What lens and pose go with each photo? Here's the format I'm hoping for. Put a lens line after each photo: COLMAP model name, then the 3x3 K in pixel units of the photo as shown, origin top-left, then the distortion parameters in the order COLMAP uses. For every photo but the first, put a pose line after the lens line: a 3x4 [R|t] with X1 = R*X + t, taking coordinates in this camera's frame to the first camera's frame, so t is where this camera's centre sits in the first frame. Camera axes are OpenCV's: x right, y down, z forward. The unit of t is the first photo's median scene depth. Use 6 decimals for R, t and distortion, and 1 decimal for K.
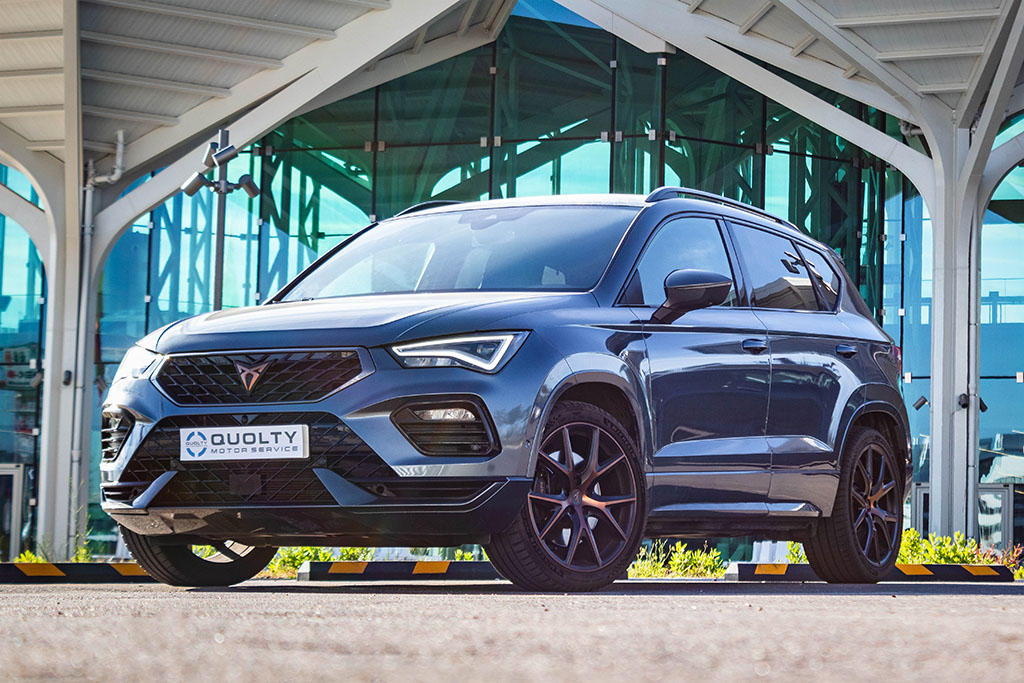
lens RADIAL K [[2568.5, 0, 512.0], [0, 2568.5, 341.5], [0, 0, 1]] dist [0.119432, 0.575930]
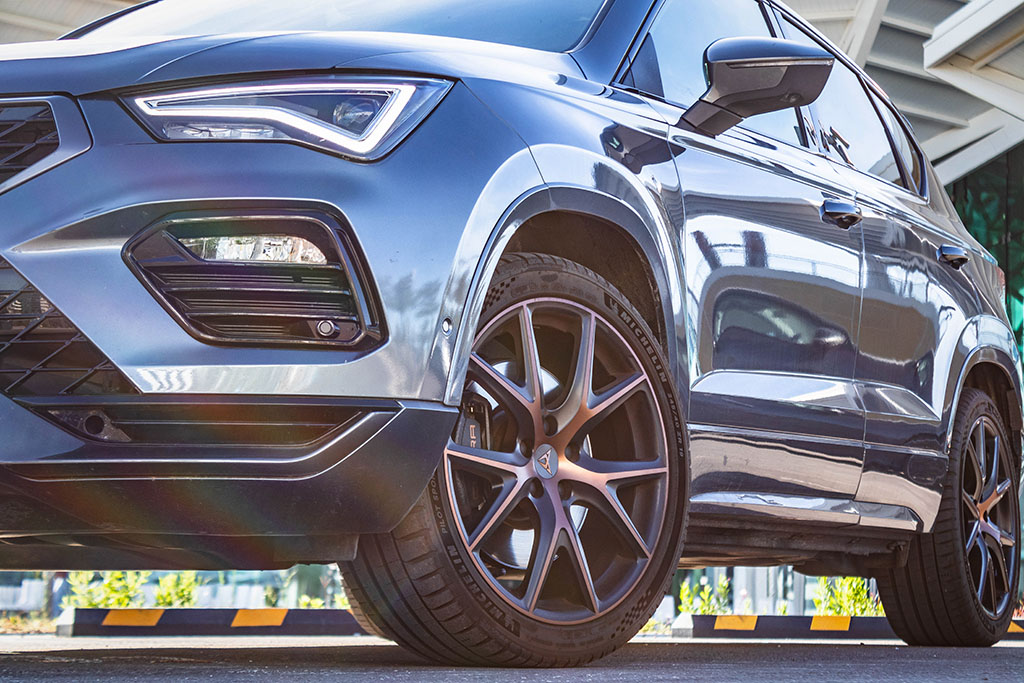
lens RADIAL K [[2568.5, 0, 512.0], [0, 2568.5, 341.5], [0, 0, 1]] dist [0.119432, 0.575930]
pose [[0.998430, 0.011324, 0.054848, -0.006527], [-0.010199, 0.999733, -0.020743, 0.049178], [-0.055069, 0.020151, 0.998279, 0.545509]]
